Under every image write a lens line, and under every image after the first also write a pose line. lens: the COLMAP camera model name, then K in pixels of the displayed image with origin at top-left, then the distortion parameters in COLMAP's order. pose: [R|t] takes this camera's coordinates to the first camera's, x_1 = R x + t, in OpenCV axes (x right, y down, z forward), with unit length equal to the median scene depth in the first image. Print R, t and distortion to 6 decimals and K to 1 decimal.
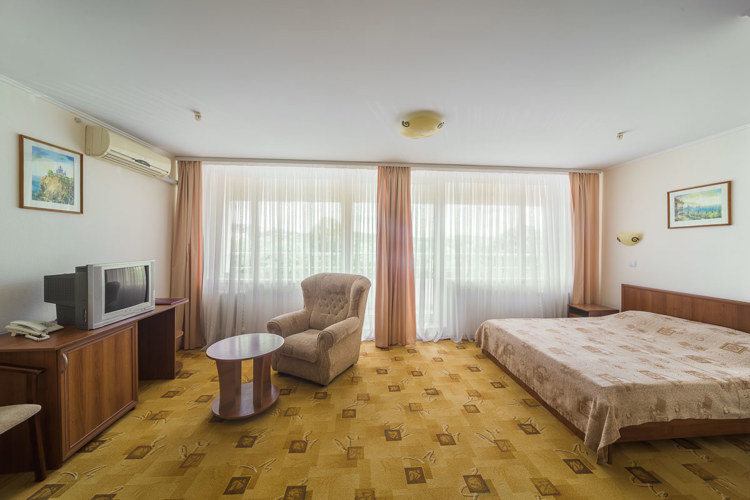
lens RADIAL K [[268.1, 0, 380.4], [0, 268.1, 245.7], [0, 0, 1]] dist [-0.006706, 0.000144]
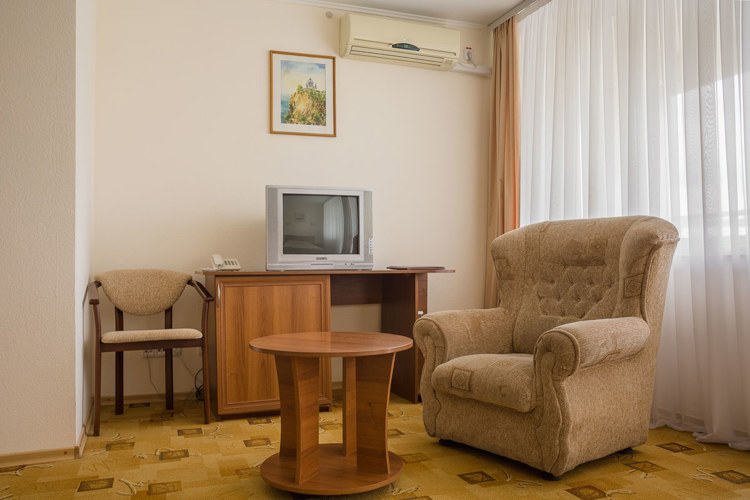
lens RADIAL K [[605.6, 0, 378.1], [0, 605.6, 248.0], [0, 0, 1]] dist [-0.057765, 0.060191]
pose [[0.278261, -0.025999, -0.960154, 0.489648], [0.002100, 0.999648, -0.026460, 0.221508], [0.960503, 0.005346, 0.278217, 0.610246]]
